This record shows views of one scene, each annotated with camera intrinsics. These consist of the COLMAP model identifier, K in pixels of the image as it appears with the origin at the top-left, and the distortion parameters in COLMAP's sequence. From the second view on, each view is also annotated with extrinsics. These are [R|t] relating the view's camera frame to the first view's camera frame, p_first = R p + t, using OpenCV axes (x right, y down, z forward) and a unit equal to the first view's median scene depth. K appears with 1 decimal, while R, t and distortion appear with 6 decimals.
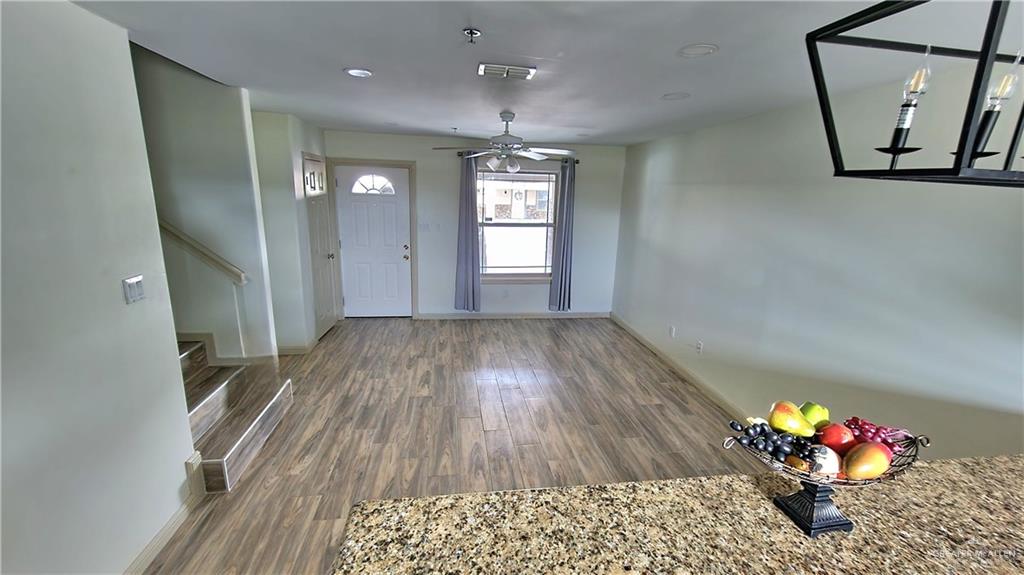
lens RADIAL K [[423.9, 0, 512.0], [0, 423.9, 287.5], [0, 0, 1]] dist [0.000100, 0.000091]
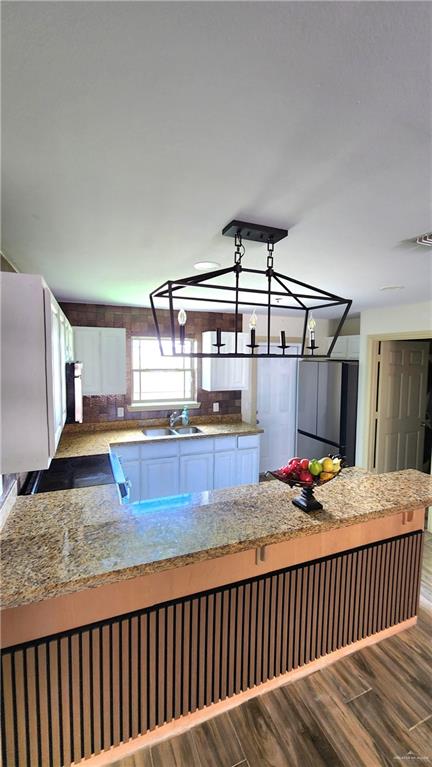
lens RADIAL K [[317.5, 0, 216.0], [0, 317.5, 383.5], [0, 0, 1]] dist [0.000100, 0.000091]
pose [[-0.970891, -0.022929, -0.238421, 1.567470], [-0.093427, 0.952813, 0.288822, -0.502329], [0.220548, 0.302689, -0.927220, 2.223903]]
